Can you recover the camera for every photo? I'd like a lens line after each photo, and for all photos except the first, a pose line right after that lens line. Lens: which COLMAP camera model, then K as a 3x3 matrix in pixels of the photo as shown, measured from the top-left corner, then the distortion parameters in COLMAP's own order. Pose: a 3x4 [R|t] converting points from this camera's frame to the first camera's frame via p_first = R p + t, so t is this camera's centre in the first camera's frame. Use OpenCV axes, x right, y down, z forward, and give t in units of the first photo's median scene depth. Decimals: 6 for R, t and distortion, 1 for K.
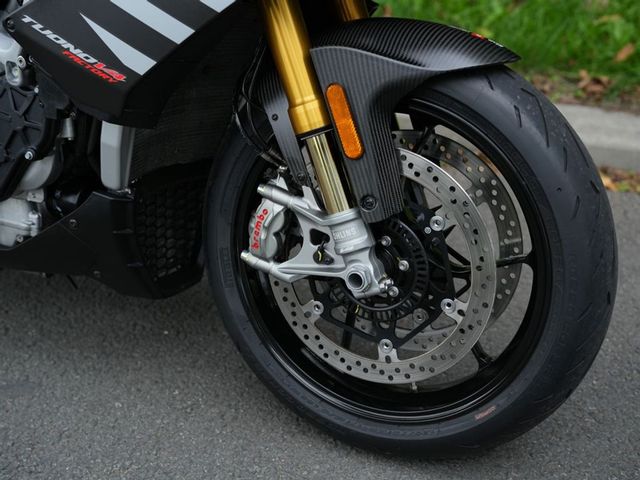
lens RADIAL K [[992.2, 0, 320.0], [0, 992.2, 240.0], [0, 0, 1]] dist [-0.074542, 0.840371]
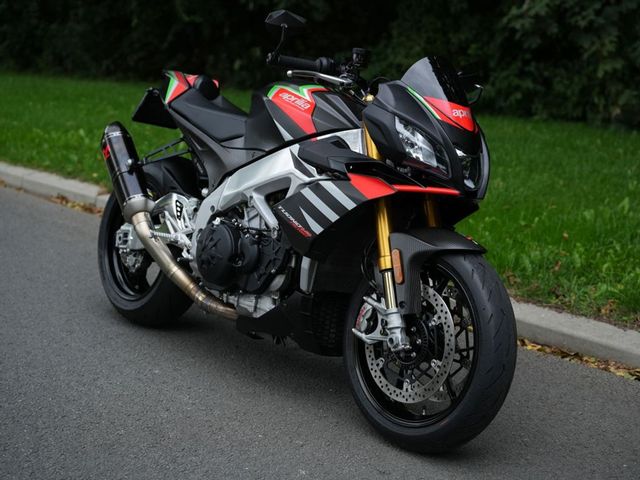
lens RADIAL K [[997.8, 0, 304.0], [0, 997.8, 239.1], [0, 0, 1]] dist [0.031128, 0.285693]
pose [[0.908382, 0.125630, -0.398822, 0.652430], [-0.234333, 0.942896, -0.236716, 0.363363], [0.346309, 0.308486, 0.885950, -0.959643]]
